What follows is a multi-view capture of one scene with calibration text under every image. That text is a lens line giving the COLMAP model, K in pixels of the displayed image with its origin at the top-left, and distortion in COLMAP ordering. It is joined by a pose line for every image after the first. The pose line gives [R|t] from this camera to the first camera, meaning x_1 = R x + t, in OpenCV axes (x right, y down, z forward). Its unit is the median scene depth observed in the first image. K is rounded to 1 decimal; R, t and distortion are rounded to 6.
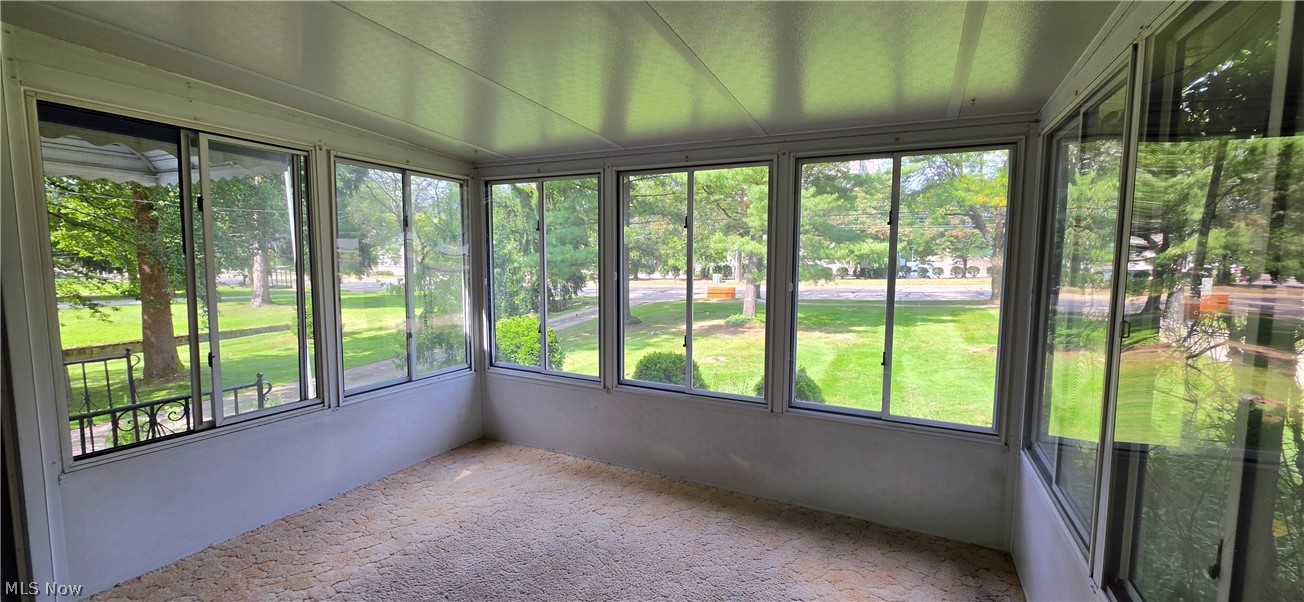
lens RADIAL K [[526.3, 0, 650.6], [0, 526.3, 299.1], [0, 0, 1]] dist [-0.000472, 0.000164]
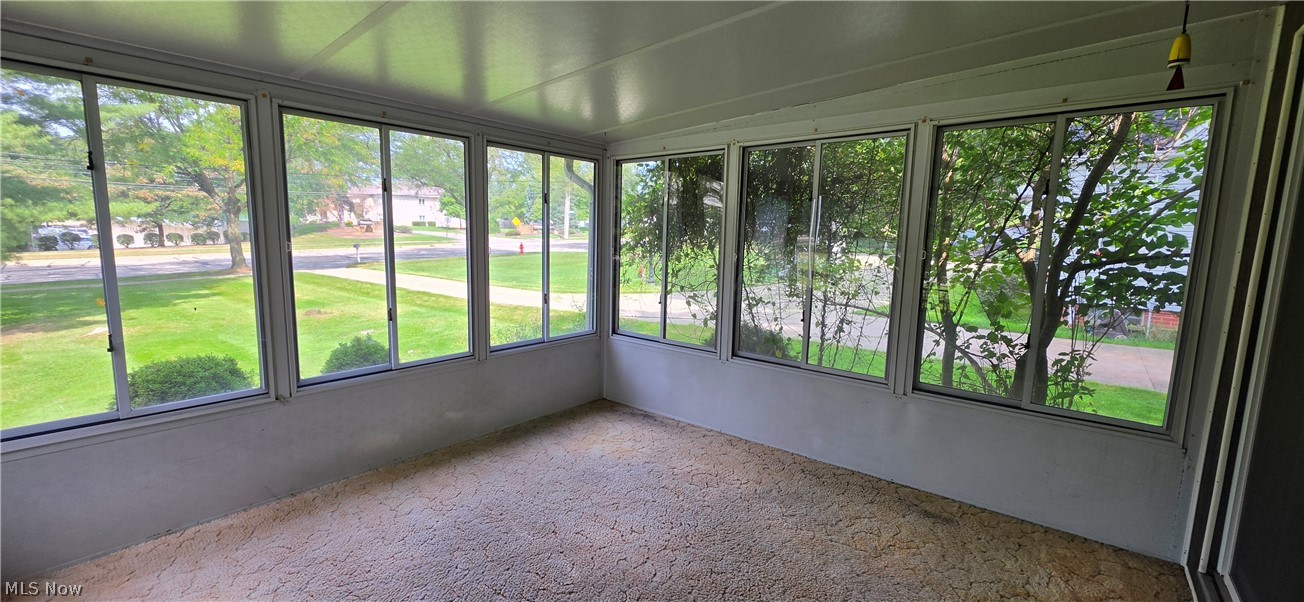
lens RADIAL K [[526.3, 0, 650.6], [0, 526.3, 299.1], [0, 0, 1]] dist [-0.000472, 0.000164]
pose [[0.222095, -0.124297, 0.967070, -0.754119], [0.062726, 0.991608, 0.113046, -0.024137], [-0.973005, 0.035553, 0.228028, 0.354895]]
